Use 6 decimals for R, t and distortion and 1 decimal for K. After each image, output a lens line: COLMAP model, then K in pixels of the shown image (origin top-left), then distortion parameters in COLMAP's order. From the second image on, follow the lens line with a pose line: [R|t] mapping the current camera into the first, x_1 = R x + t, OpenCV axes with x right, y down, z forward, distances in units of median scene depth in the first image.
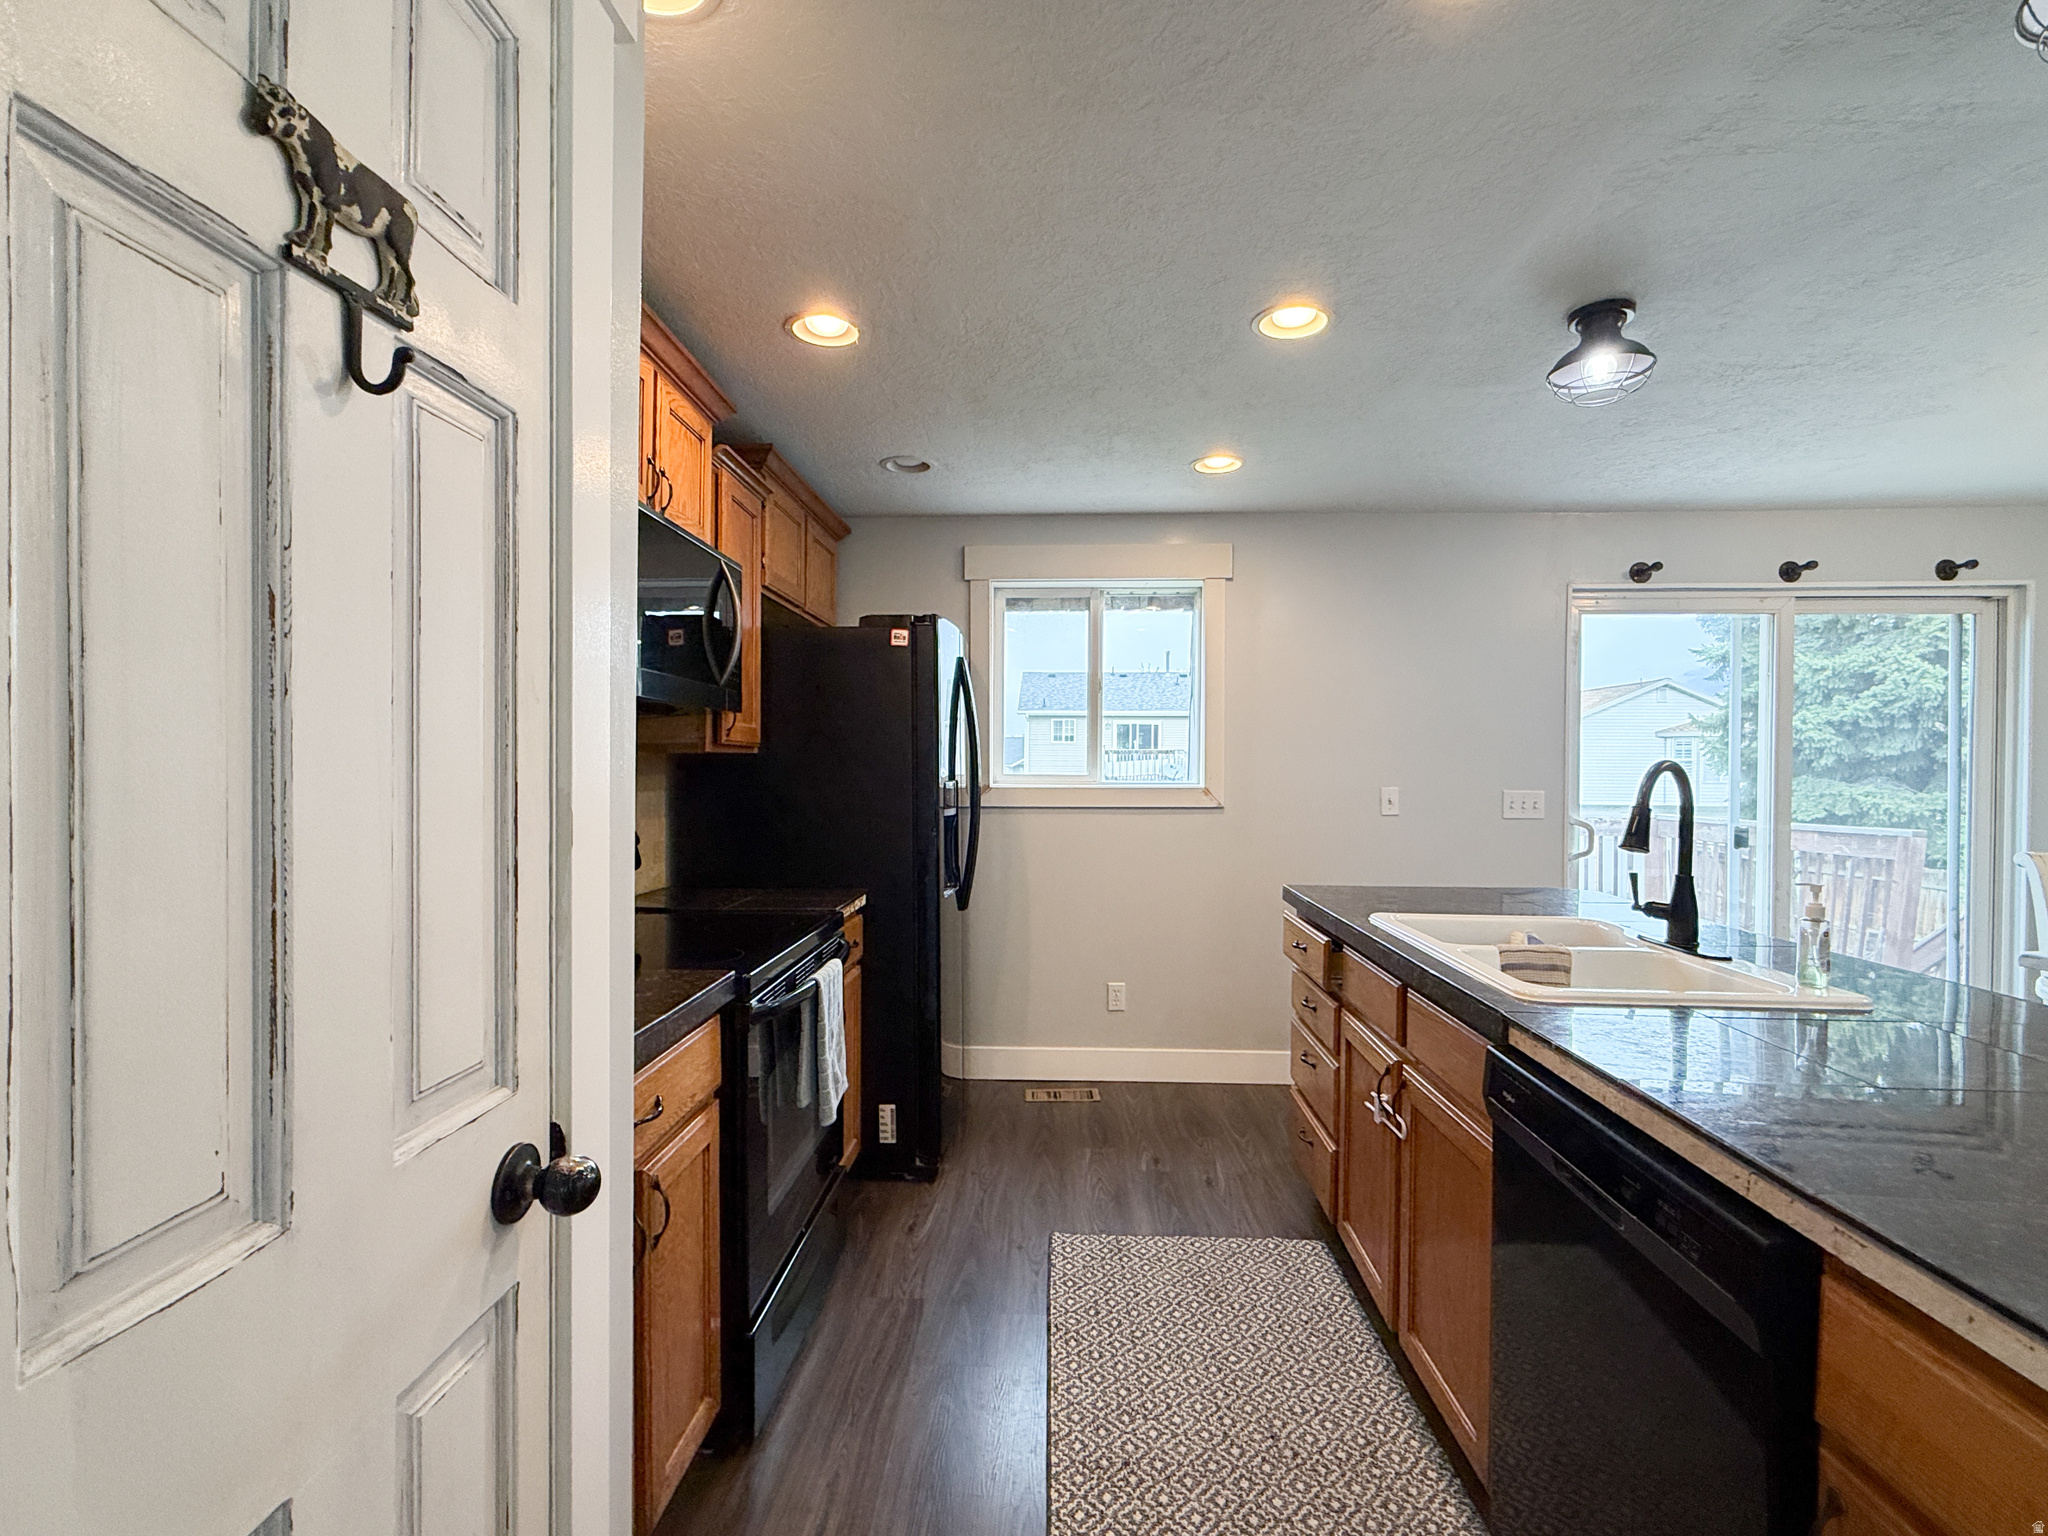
lens RADIAL K [[949.0, 0, 1025.9], [0, 949.0, 771.0], [0, 0, 1]] dist [-0.000245, 0.000782]
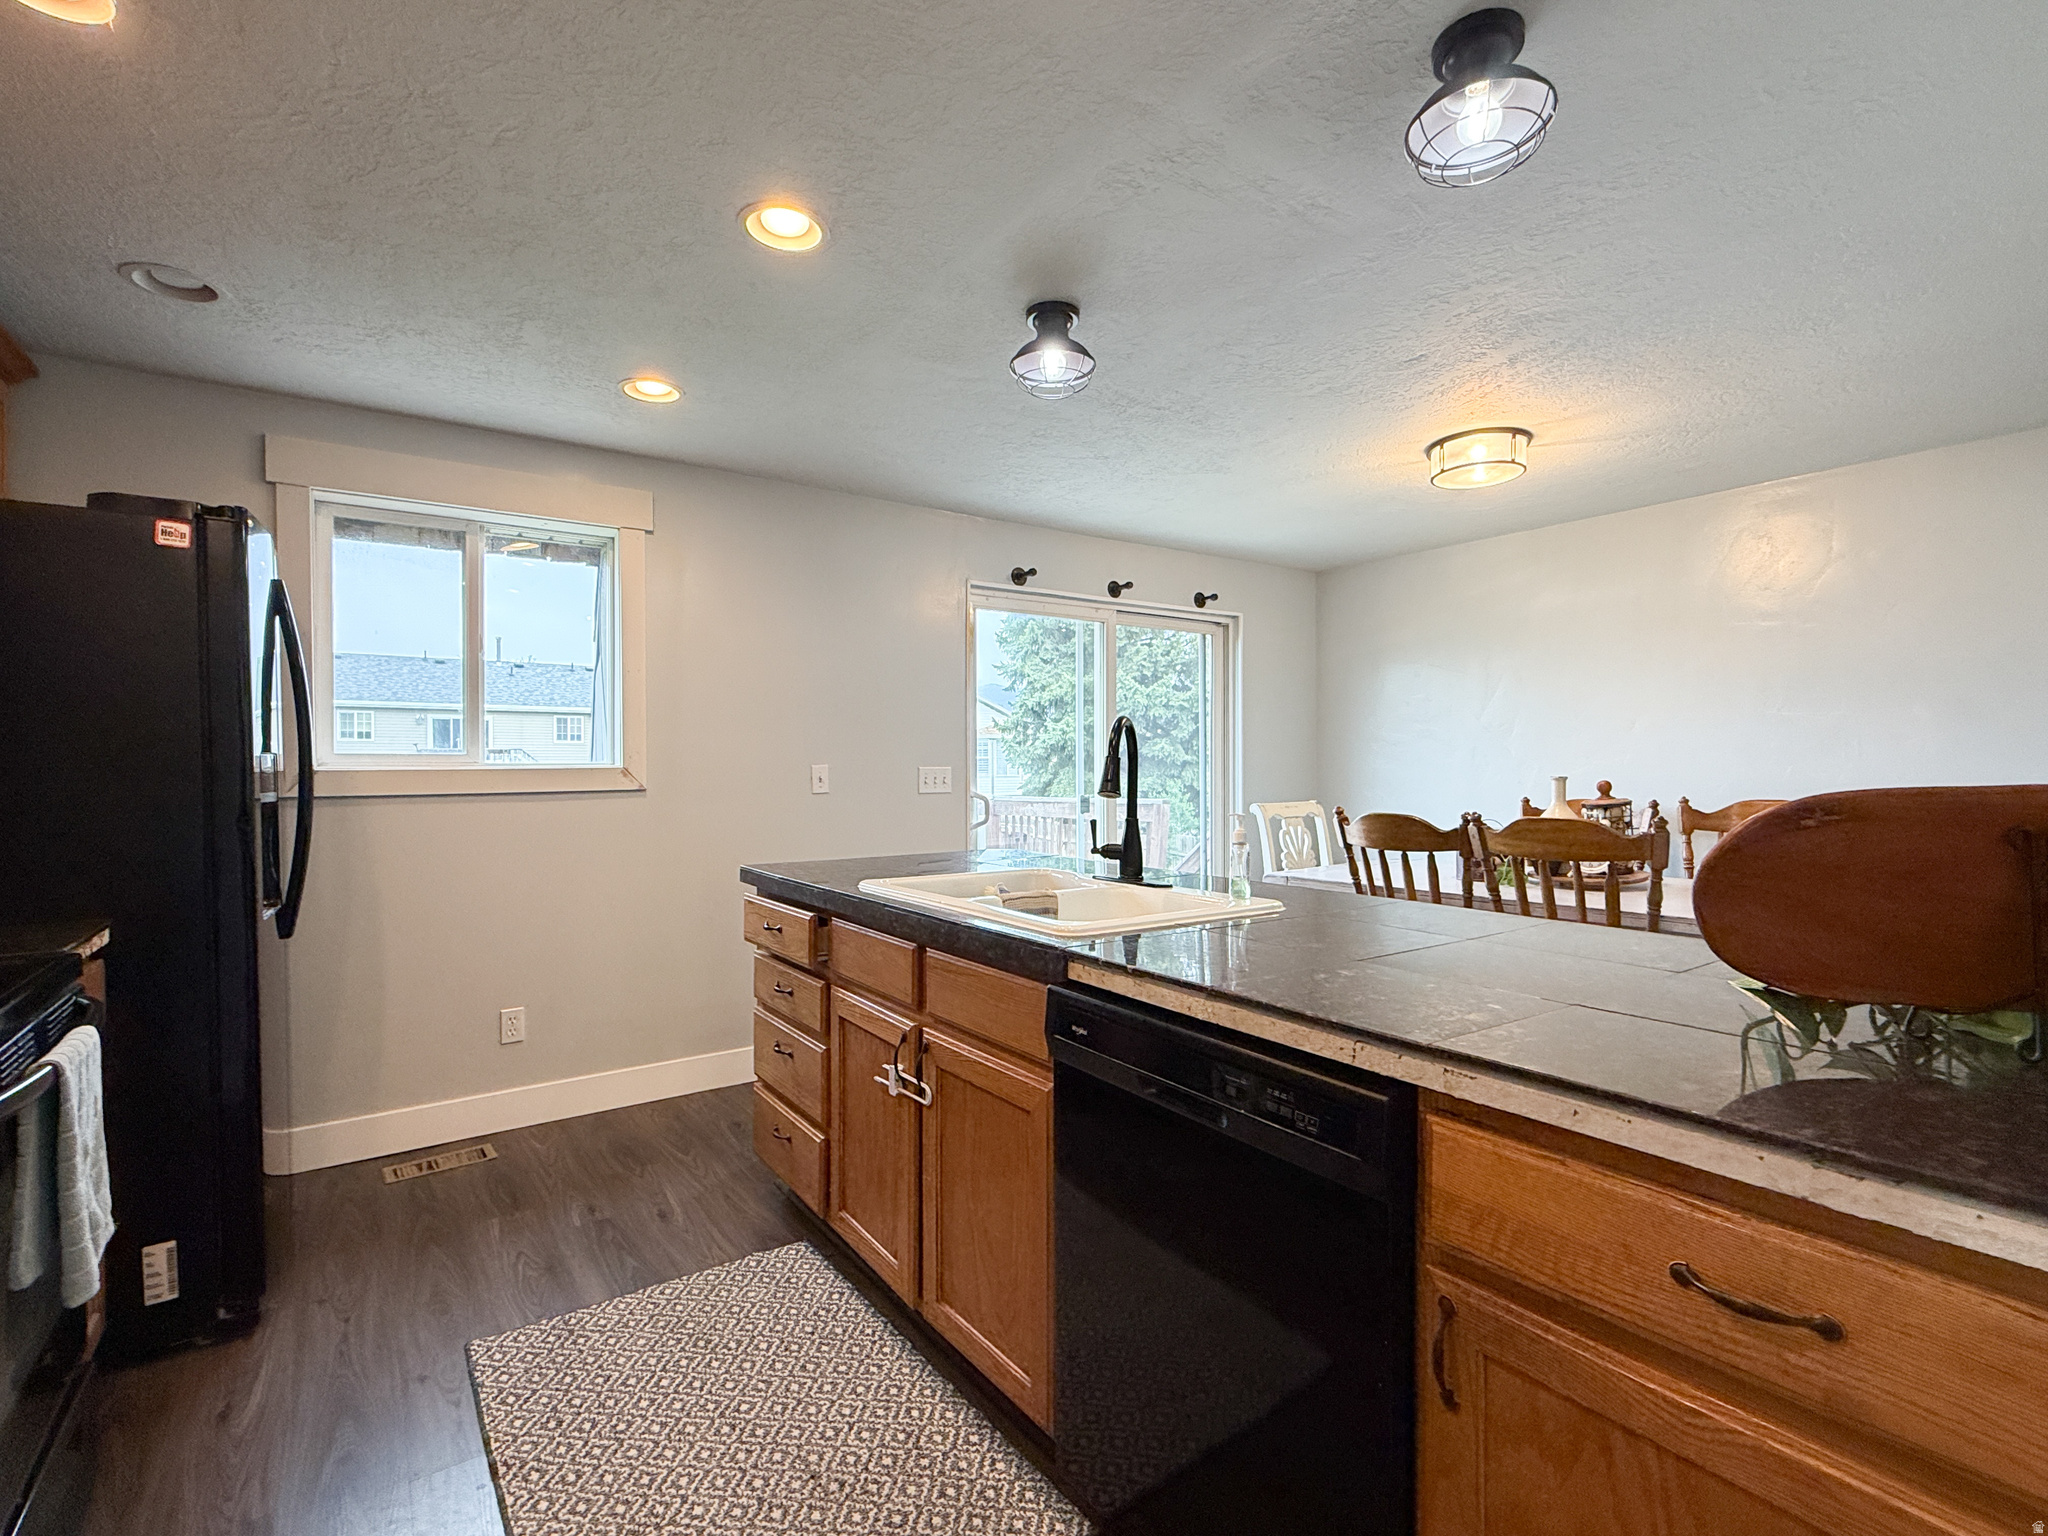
lens RADIAL K [[949.0, 0, 1025.9], [0, 949.0, 771.0], [0, 0, 1]] dist [-0.000245, 0.000782]
pose [[0.790807, -0.012706, 0.611933, -0.086953], [0.013855, 0.999900, 0.002858, 0.038639], [-0.611908, 0.006218, 0.790904, 0.140535]]
